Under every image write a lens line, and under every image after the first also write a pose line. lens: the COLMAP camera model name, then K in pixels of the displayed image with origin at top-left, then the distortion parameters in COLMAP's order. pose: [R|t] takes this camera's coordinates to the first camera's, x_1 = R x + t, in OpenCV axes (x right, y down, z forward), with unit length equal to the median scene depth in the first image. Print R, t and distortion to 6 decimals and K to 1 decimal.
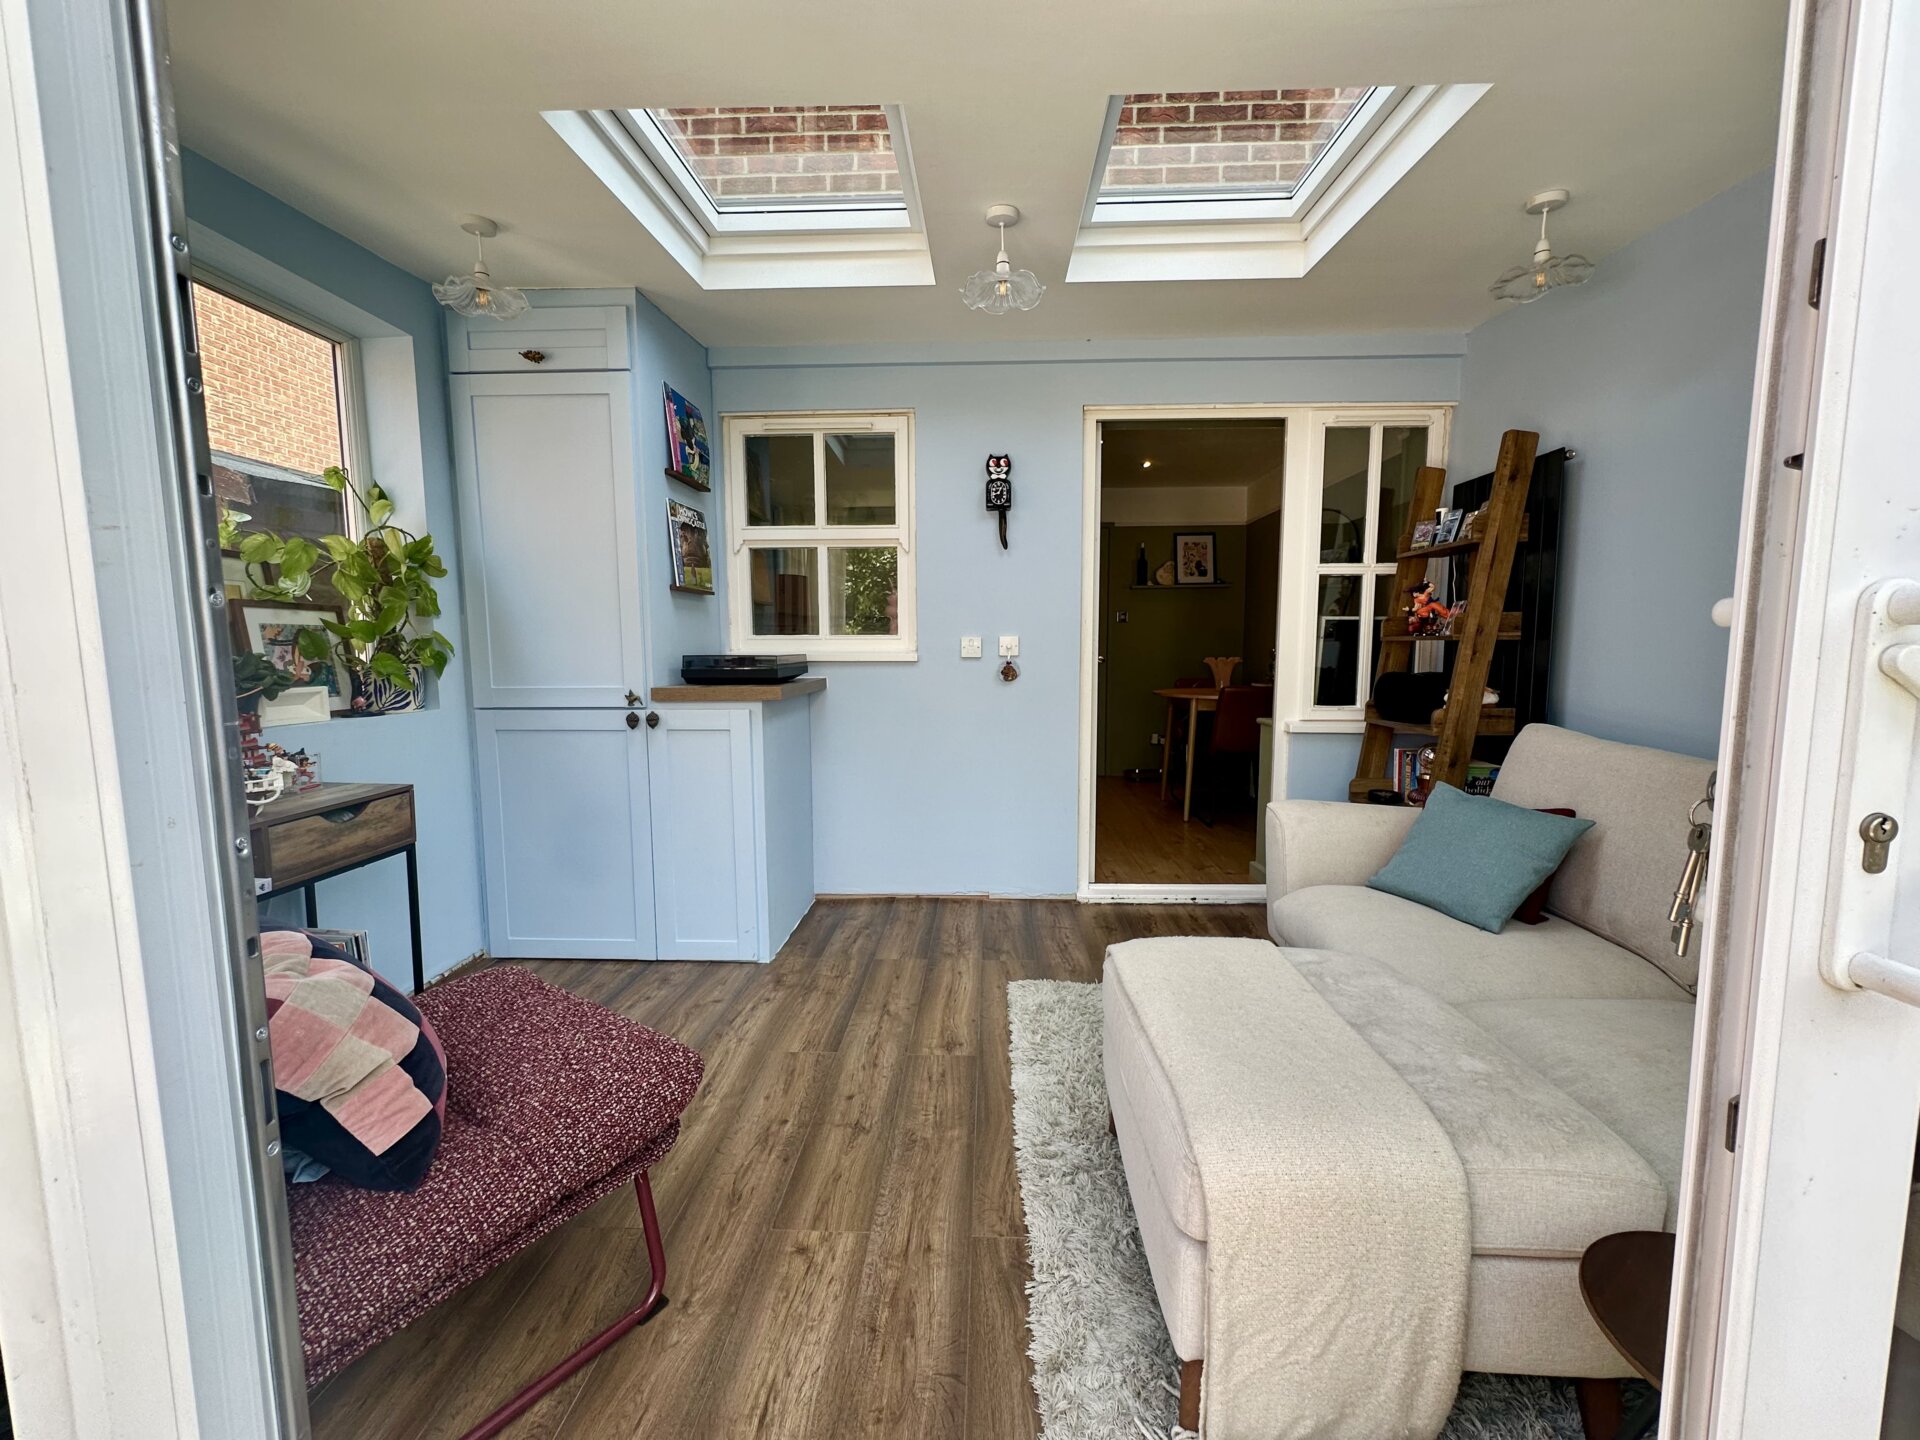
lens RADIAL K [[766.5, 0, 964.7], [0, 766.5, 720.2], [0, 0, 1]] dist [0.000124, 0.000718]
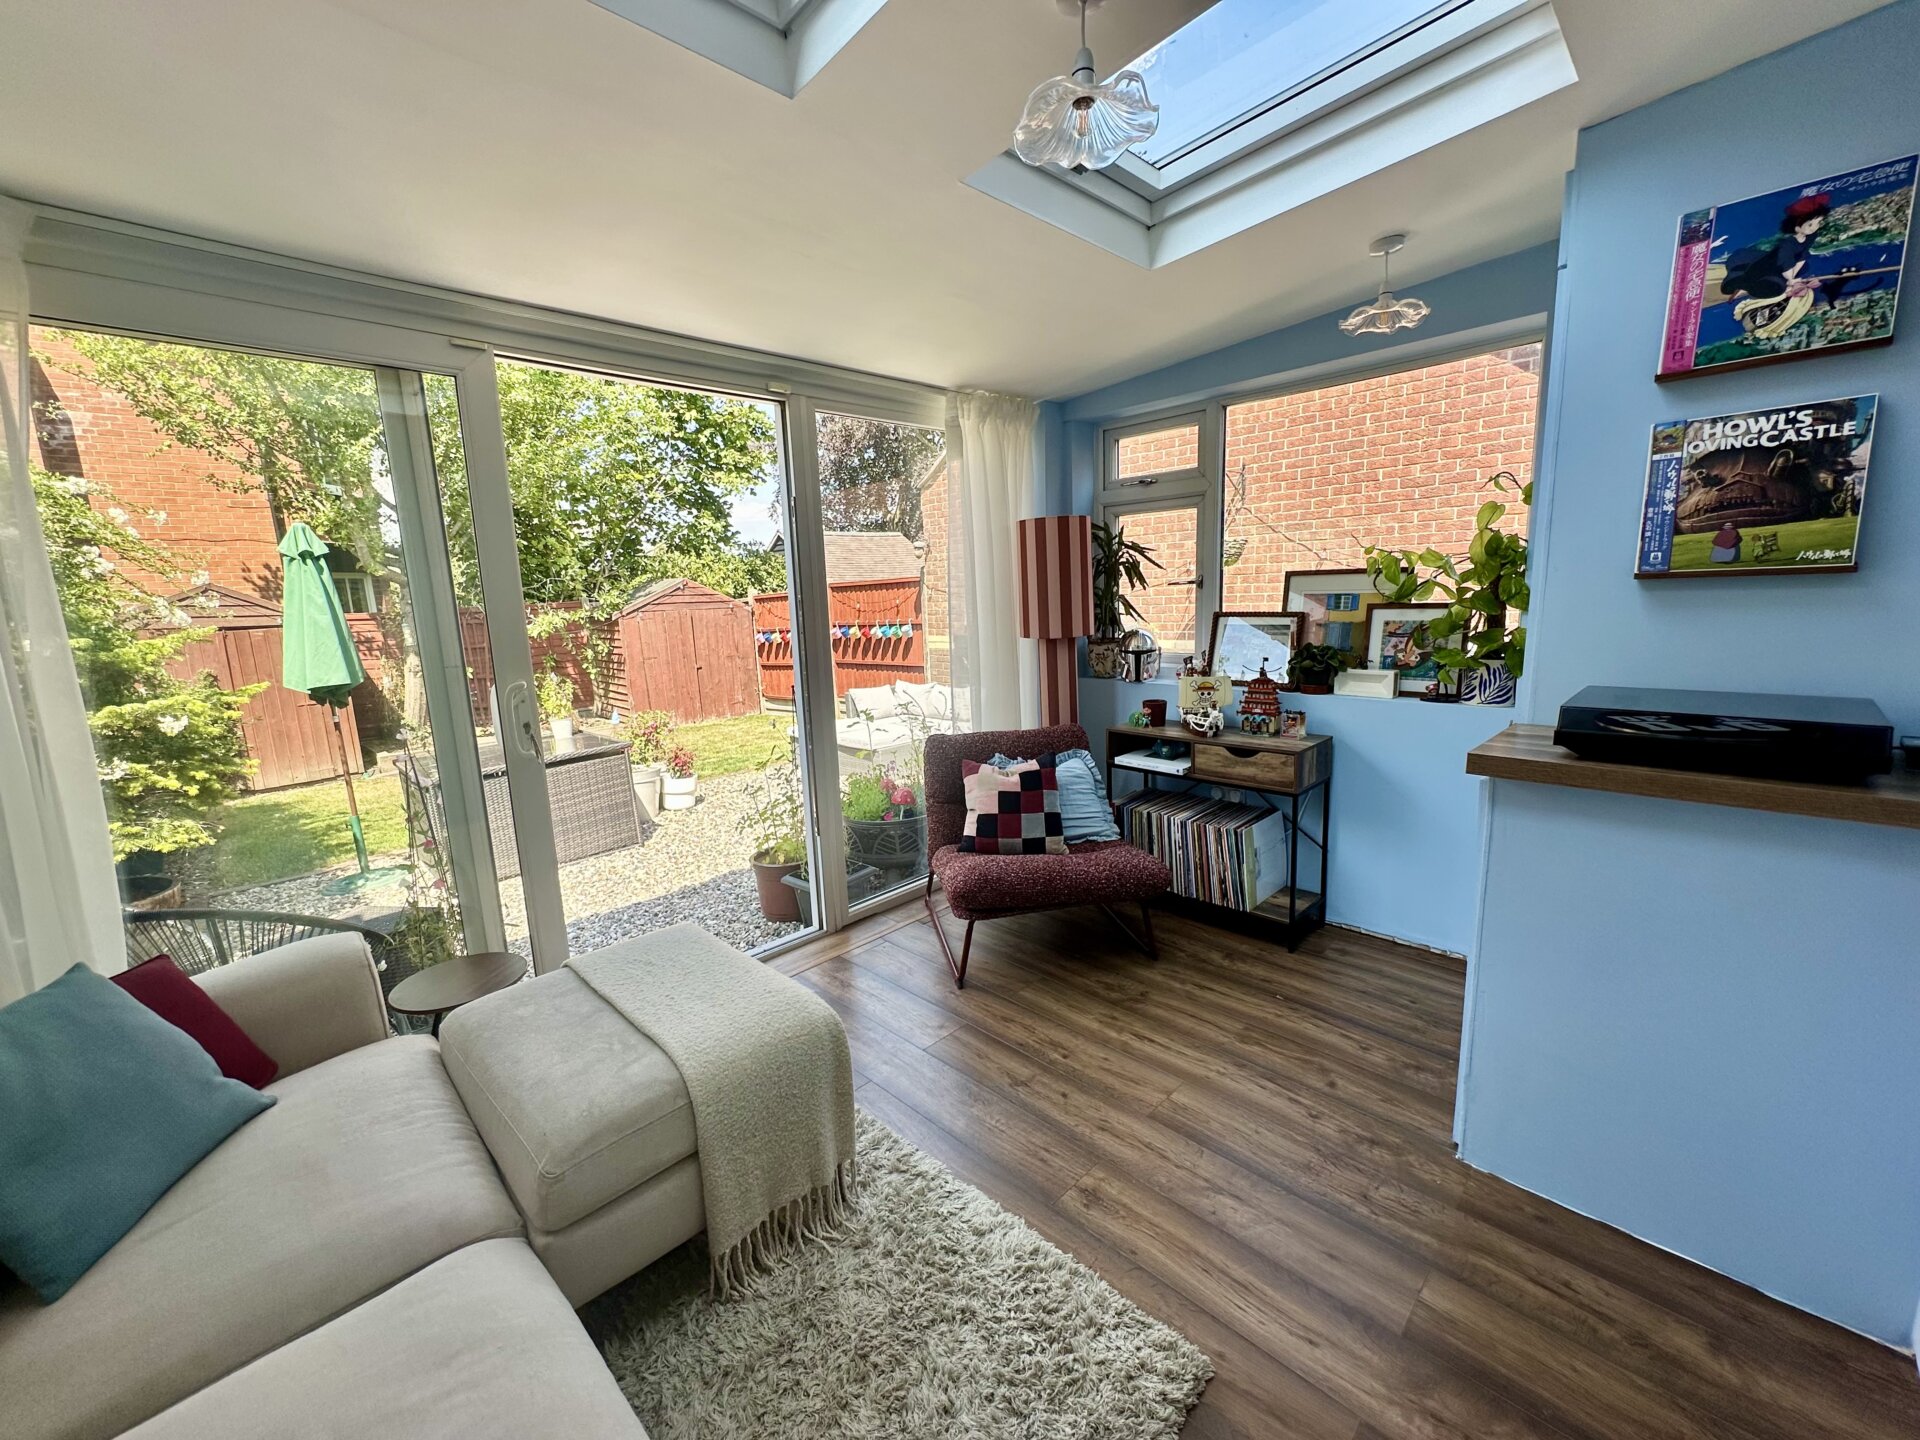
lens RADIAL K [[766.5, 0, 964.2], [0, 766.5, 725.6], [0, 0, 1]] dist [0.000124, 0.000718]
pose [[-0.681052, 0.157488, -0.715099, 0.567177], [-0.030495, 0.969649, 0.242591, -0.243676], [0.731600, 0.187024, -0.655579, 1.331914]]
